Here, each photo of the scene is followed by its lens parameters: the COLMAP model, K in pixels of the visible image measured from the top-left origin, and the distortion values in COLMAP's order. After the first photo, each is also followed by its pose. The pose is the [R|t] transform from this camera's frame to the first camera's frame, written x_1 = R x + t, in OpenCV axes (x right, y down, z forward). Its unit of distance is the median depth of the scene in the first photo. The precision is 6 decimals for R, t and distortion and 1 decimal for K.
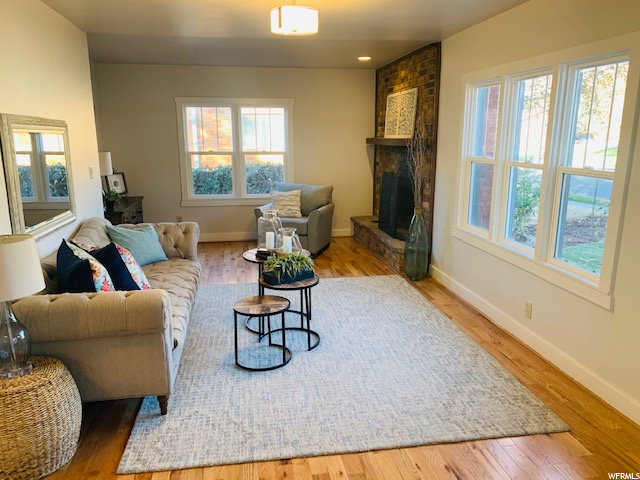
lens RADIAL K [[493.1, 0, 319.3], [0, 493.1, 239.5], [0, 0, 1]] dist [0.051326, -0.054626]
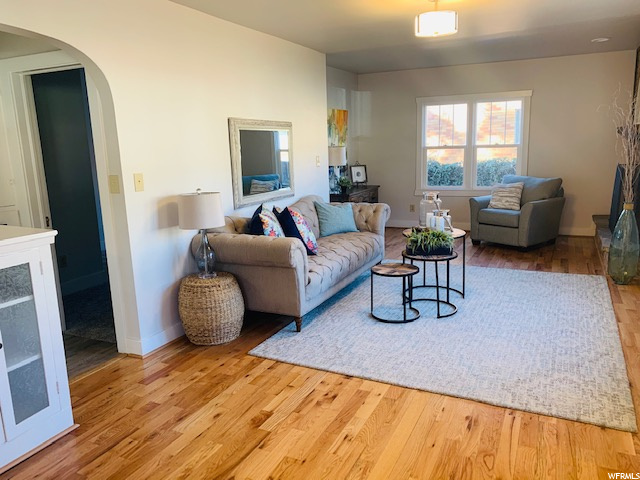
lens RADIAL K [[493.1, 0, 319.3], [0, 493.1, 239.5], [0, 0, 1]] dist [0.051326, -0.054626]
pose [[0.814542, 0.091223, -0.572887, 0.336244], [-0.092989, 0.995320, 0.026275, 0.038666], [0.572603, 0.031870, 0.819213, -0.060816]]
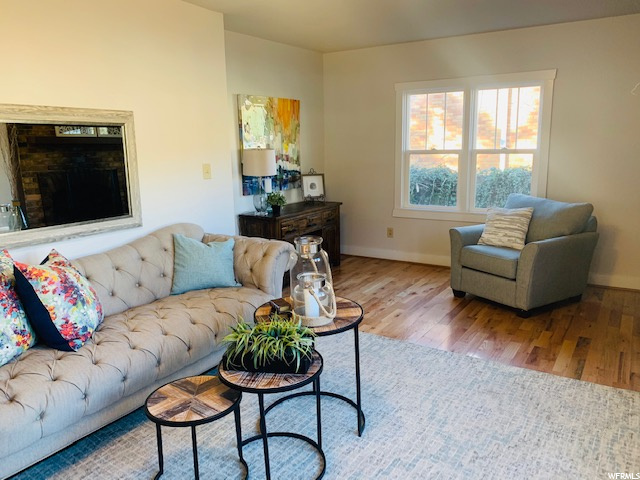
lens RADIAL K [[488.8, 0, 317.9], [0, 488.8, 238.8], [0, 0, 1]] dist [0.078388, -0.116989]
pose [[0.735986, 0.121356, -0.666031, 0.309763], [-0.123725, 0.991344, 0.043910, -0.086921], [0.665595, 0.050088, 0.744630, 0.534786]]
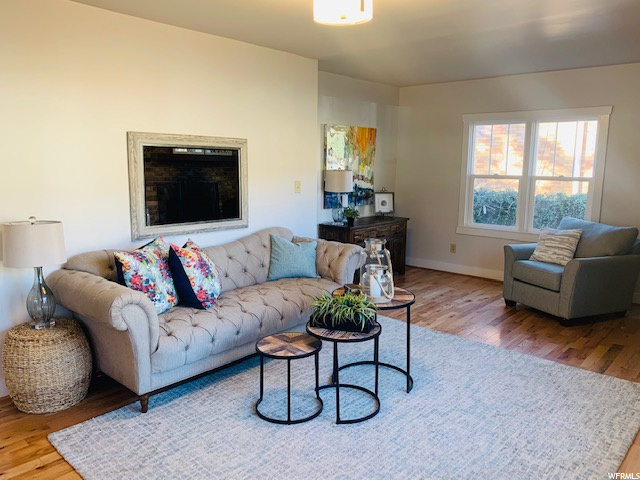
lens RADIAL K [[488.8, 0, 317.9], [0, 488.8, 238.8], [0, 0, 1]] dist [0.078388, -0.116989]
pose [[0.624674, 0.131840, -0.769675, 0.453507], [-0.172803, 0.984547, 0.028397, -0.067047], [0.761525, 0.115263, 0.637804, 0.396004]]
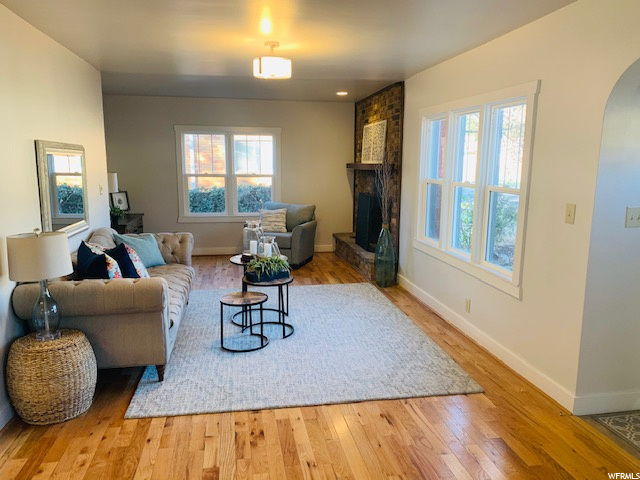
lens RADIAL K [[493.1, 0, 319.3], [0, 493.1, 239.5], [0, 0, 1]] dist [0.051326, -0.054626]
pose [[0.999952, 0.006478, 0.007364, 0.047804], [-0.006102, 0.998727, -0.050070, 0.040380], [-0.007679, 0.050022, 0.998719, -0.175164]]
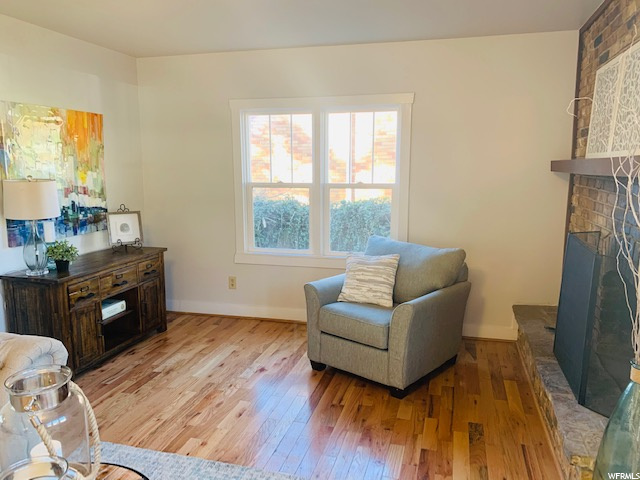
lens RADIAL K [[488.8, 0, 317.9], [0, 488.8, 238.8], [0, 0, 1]] dist [0.078388, -0.116989]
pose [[0.905086, 0.063847, -0.420409, 0.171656], [-0.088887, 0.995229, -0.040220, -0.143064], [0.415835, 0.073771, 0.906443, 0.770919]]
